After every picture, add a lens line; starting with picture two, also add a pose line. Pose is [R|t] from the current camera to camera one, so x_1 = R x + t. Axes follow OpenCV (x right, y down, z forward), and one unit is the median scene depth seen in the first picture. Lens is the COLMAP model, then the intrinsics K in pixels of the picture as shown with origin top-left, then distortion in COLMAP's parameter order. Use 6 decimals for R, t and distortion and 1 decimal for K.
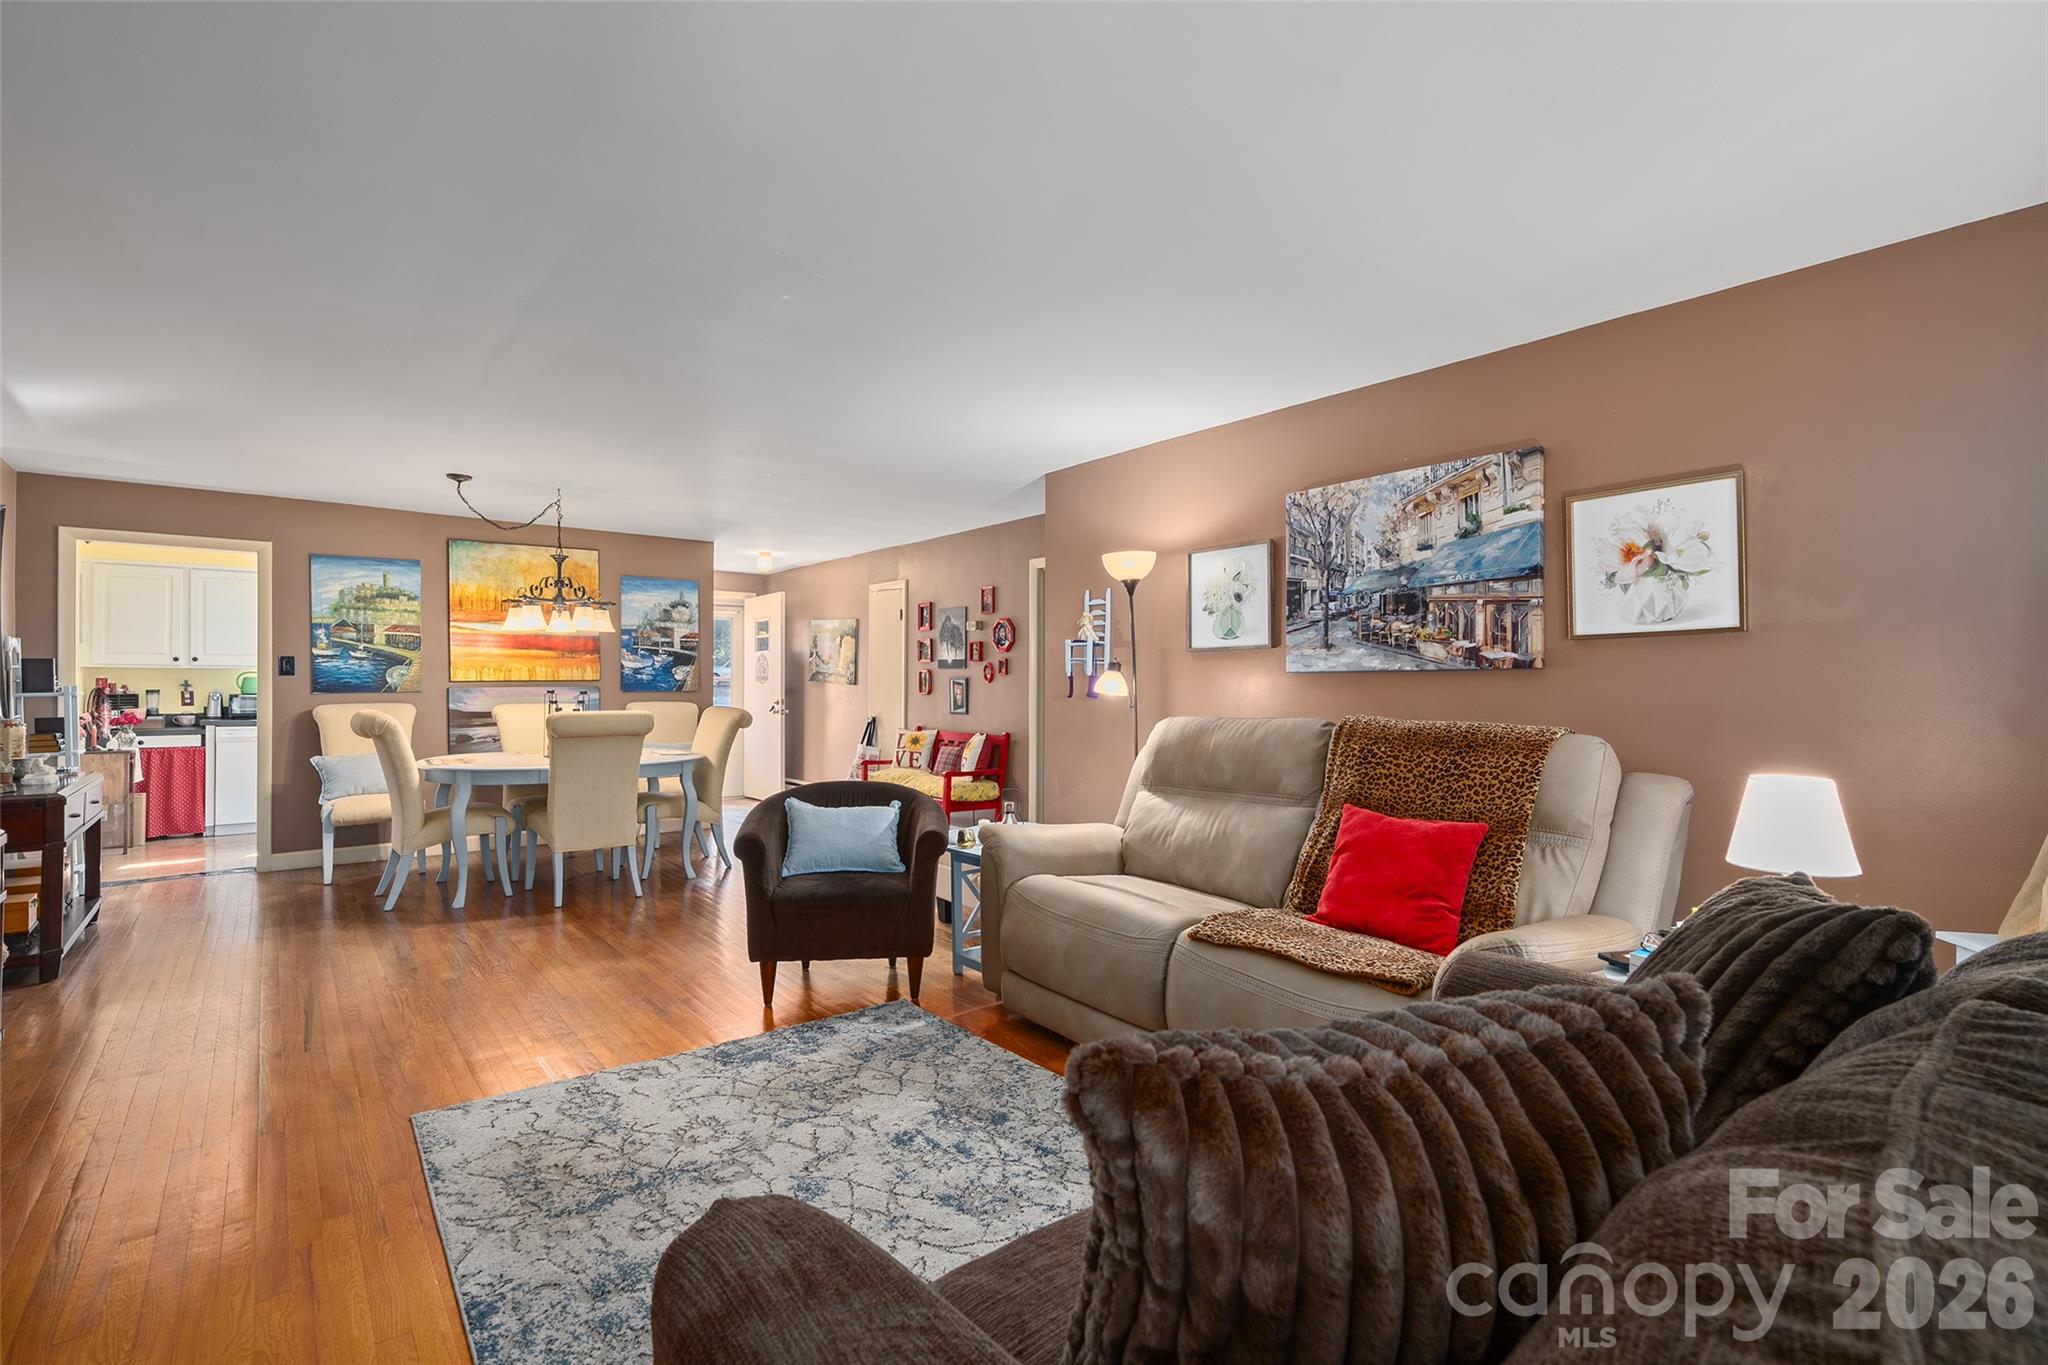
lens RADIAL K [[919.4, 0, 1024.0], [0, 919.4, 682.5], [0, 0, 1]] dist [-0.001830, -0.000168]
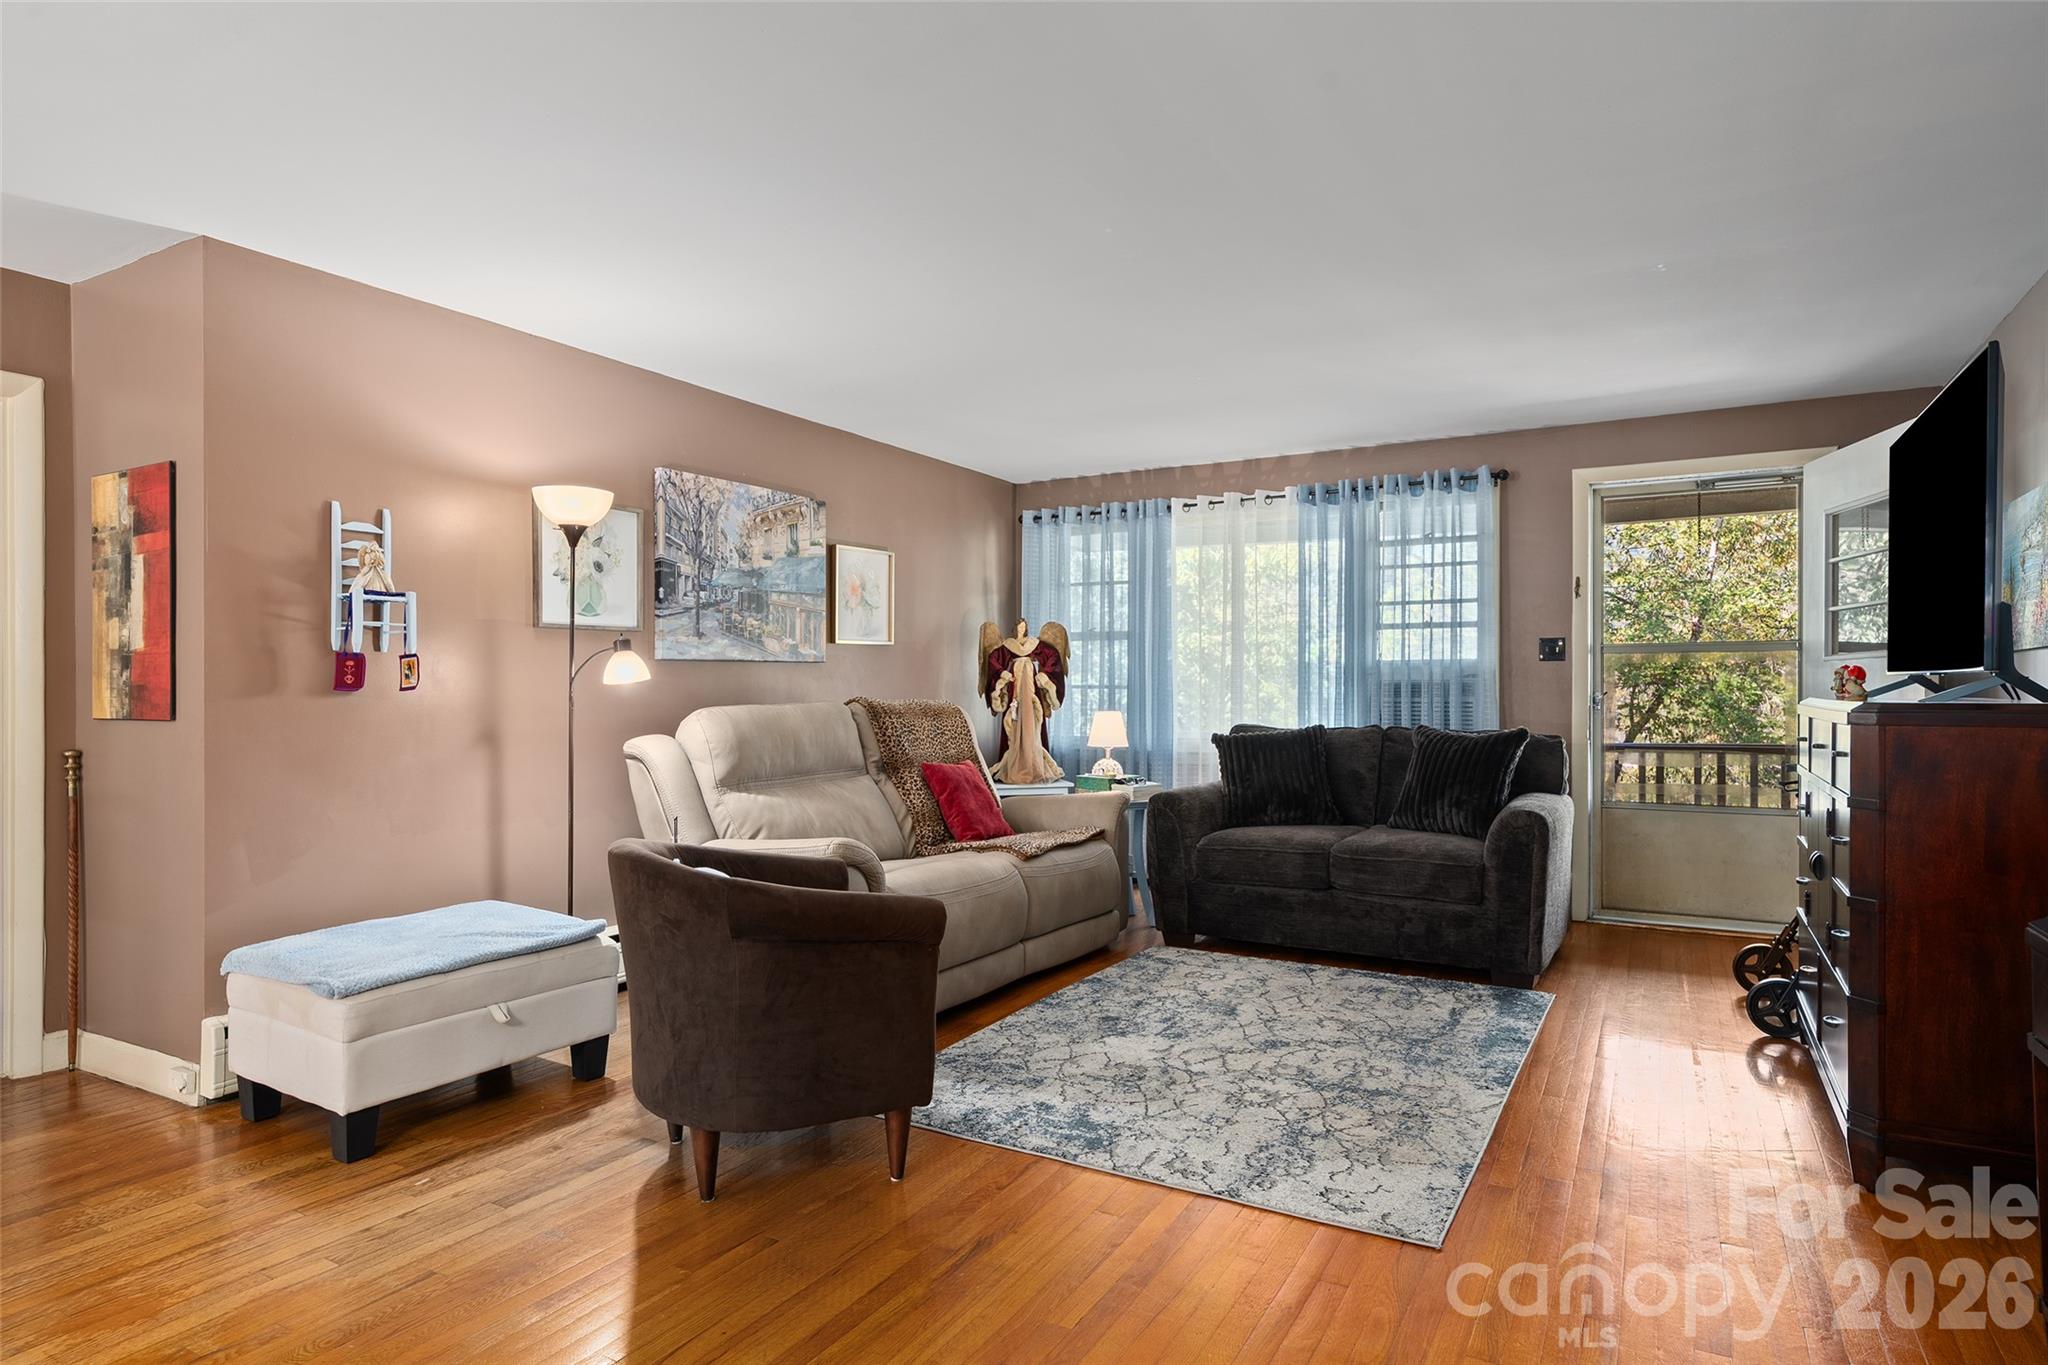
lens RADIAL K [[1113.6, 0, 1024.0], [0, 1113.6, 682.5], [0, 0, 1]] dist [-0.002156, -0.000487]
pose [[-0.349502, 0.004833, 0.936923, -0.987411], [0.001340, 0.999988, -0.004658, 0.020214], [-0.936935, -0.000373, -0.349504, 1.155406]]
